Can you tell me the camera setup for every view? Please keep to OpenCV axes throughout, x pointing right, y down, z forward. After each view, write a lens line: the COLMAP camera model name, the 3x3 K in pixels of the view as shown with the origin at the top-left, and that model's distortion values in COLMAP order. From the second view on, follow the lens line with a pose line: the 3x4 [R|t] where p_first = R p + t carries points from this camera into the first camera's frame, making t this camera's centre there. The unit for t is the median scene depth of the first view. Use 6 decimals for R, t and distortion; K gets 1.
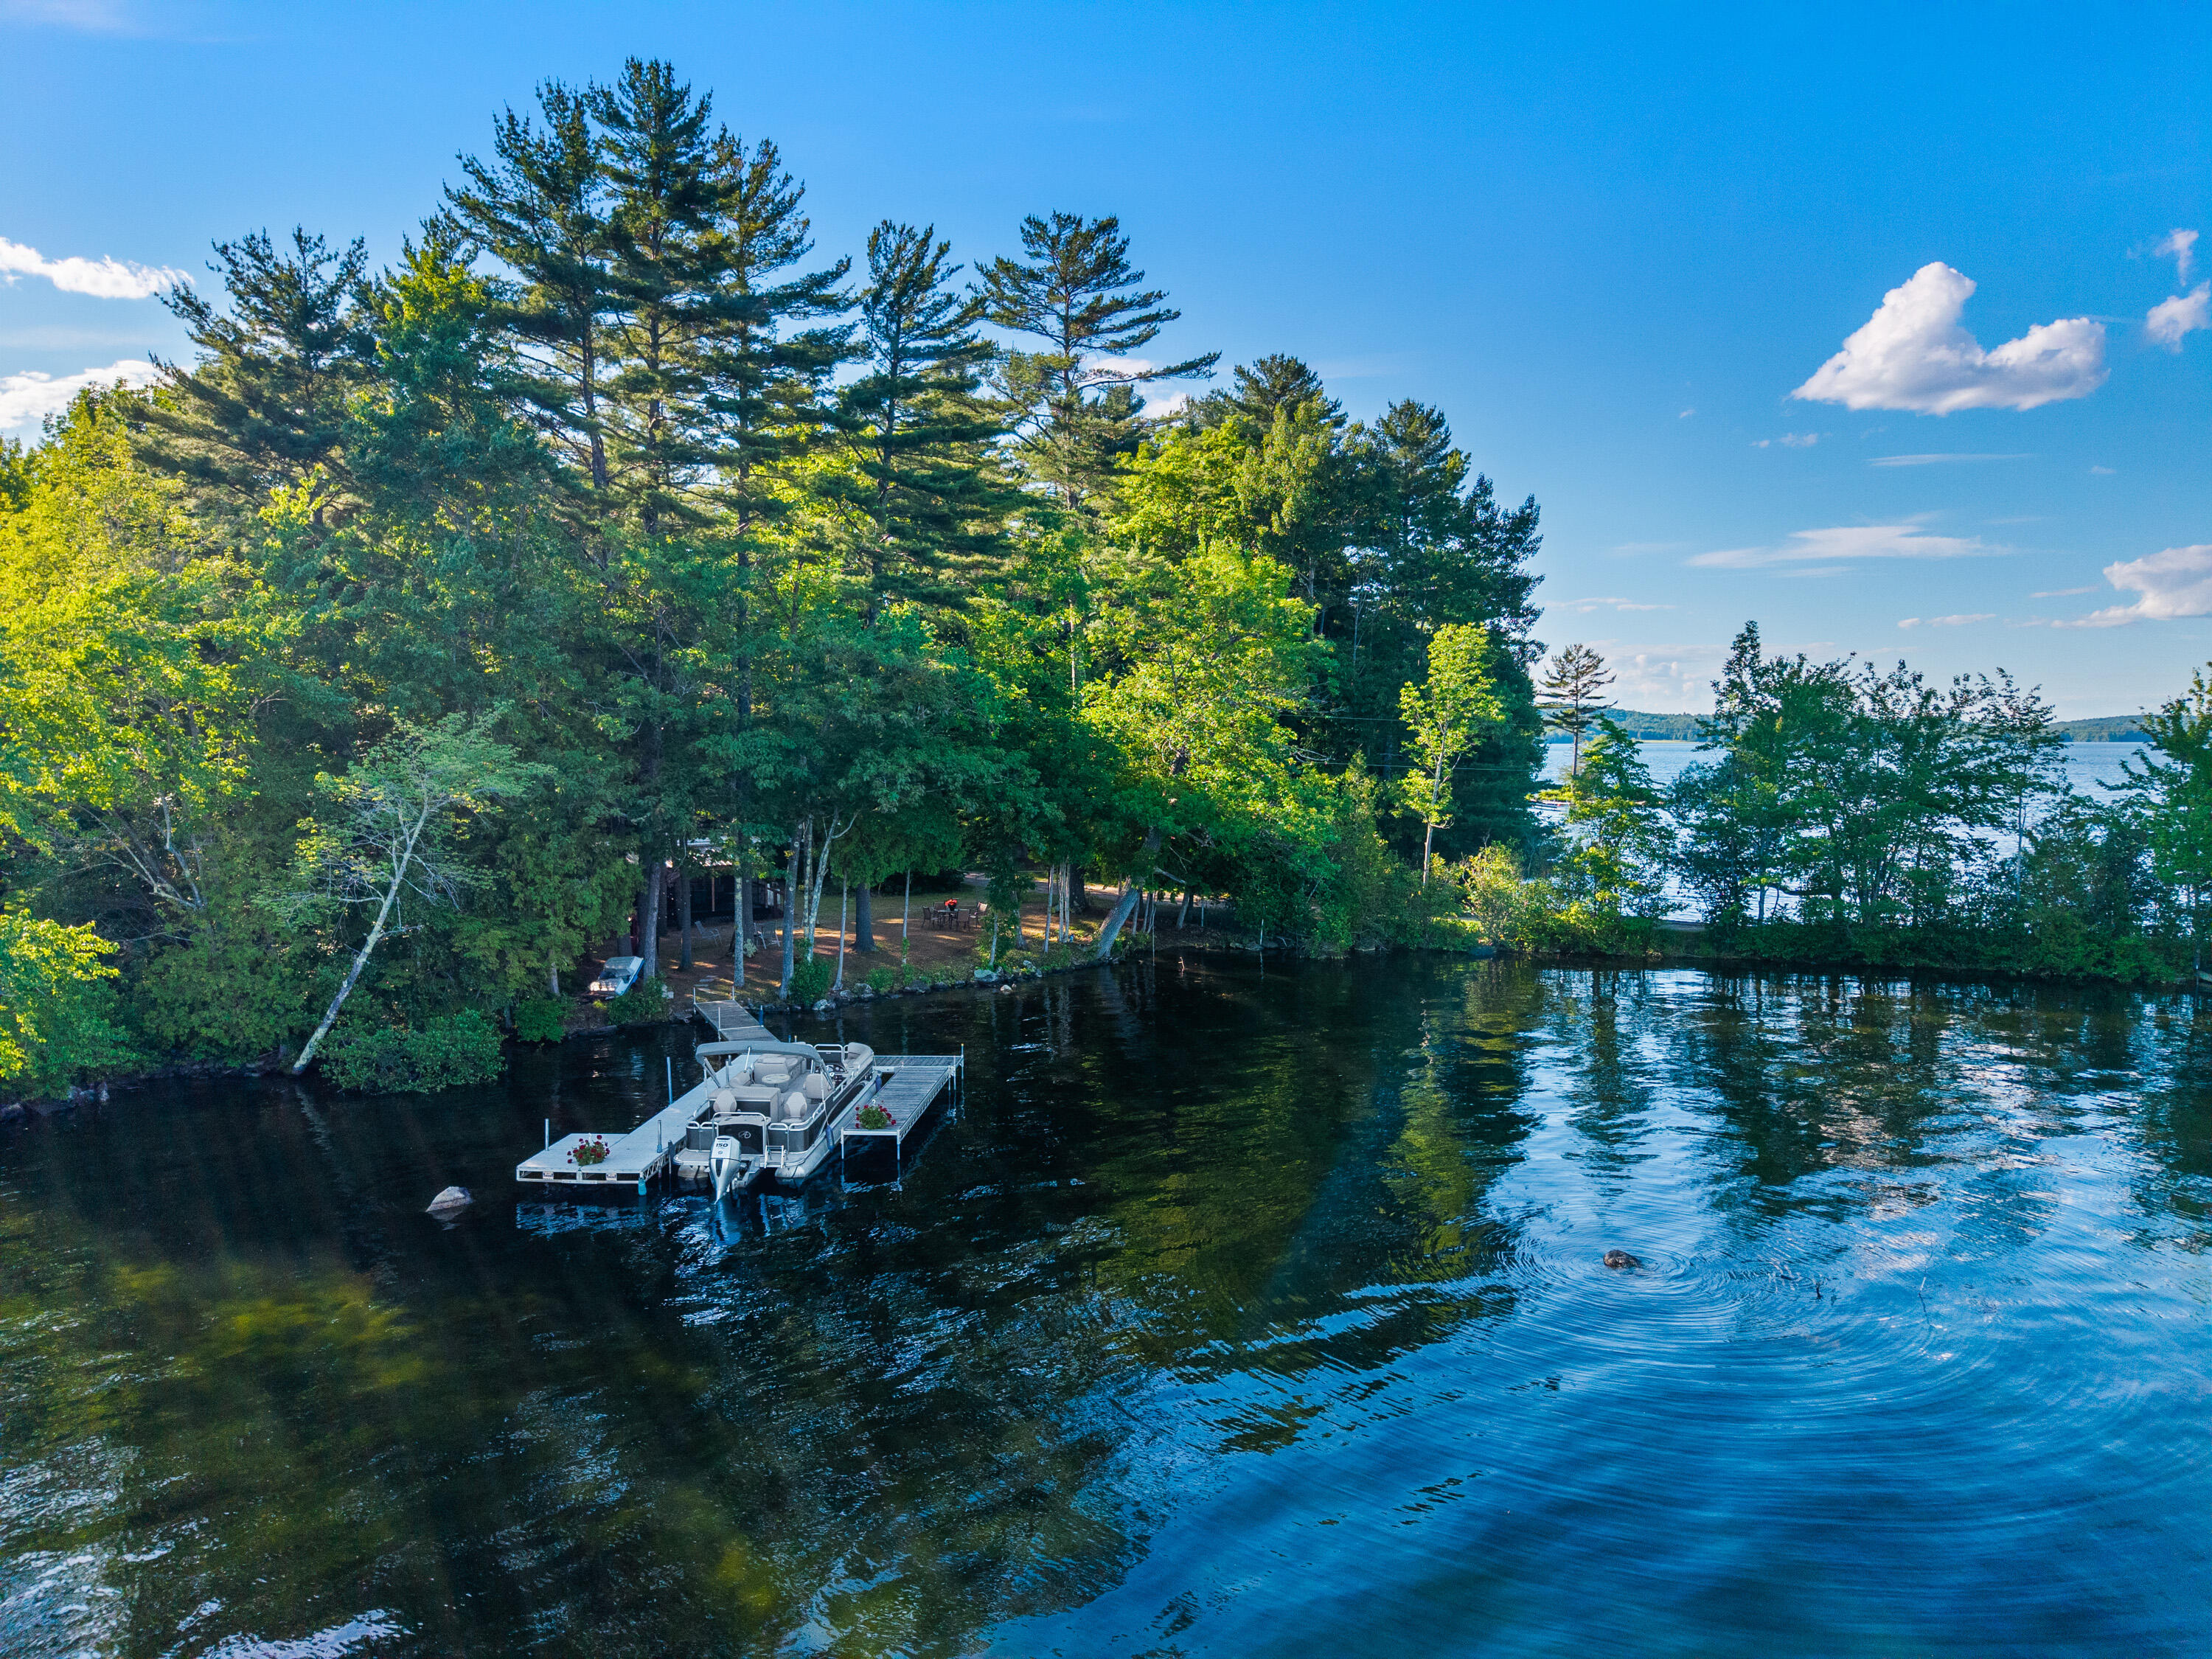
lens RADIAL K [[1568.6, 0, 1106.0], [0, 1568.6, 827.2], [0, 0, 1]] dist [-0.041597, -0.021560]
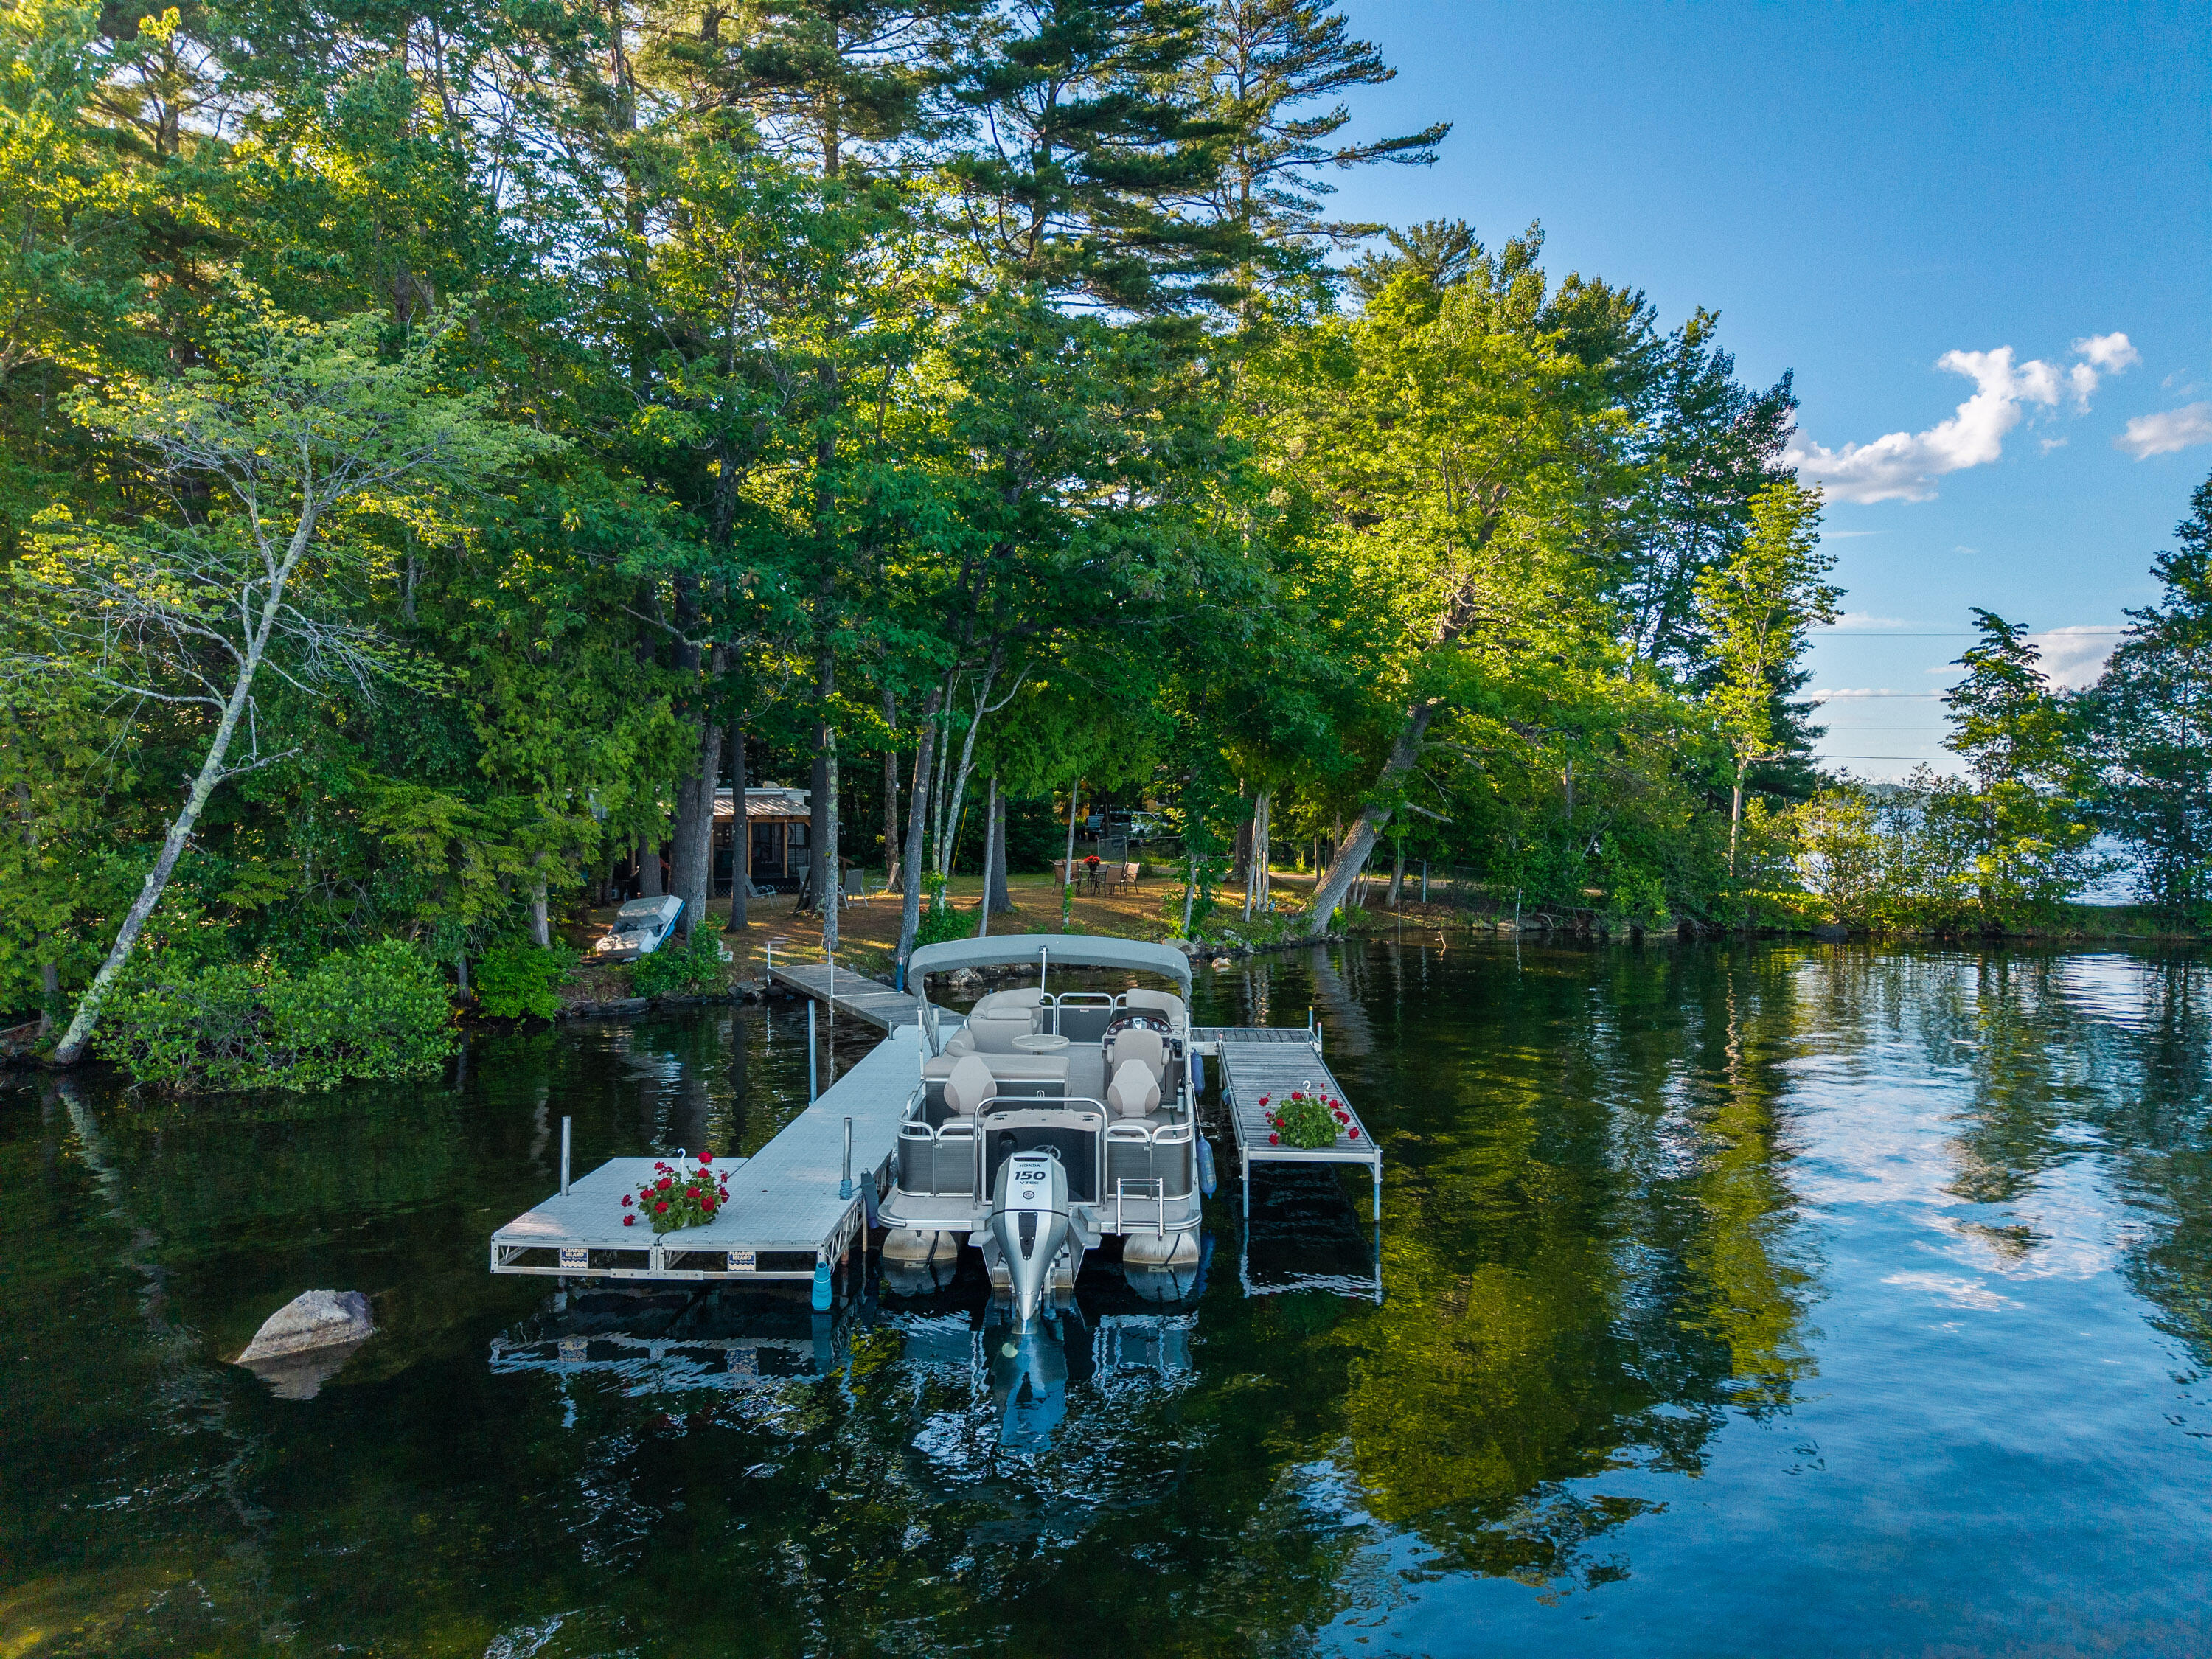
lens RADIAL K [[1568.6, 0, 1106.6], [0, 1568.6, 836.0], [0, 0, 1]] dist [-0.041597, -0.021560]
pose [[0.999493, 0.003393, 0.031645, -0.187051], [-0.002149, 0.999227, -0.039263, 0.104760], [-0.031754, 0.039175, 0.998728, 0.473629]]
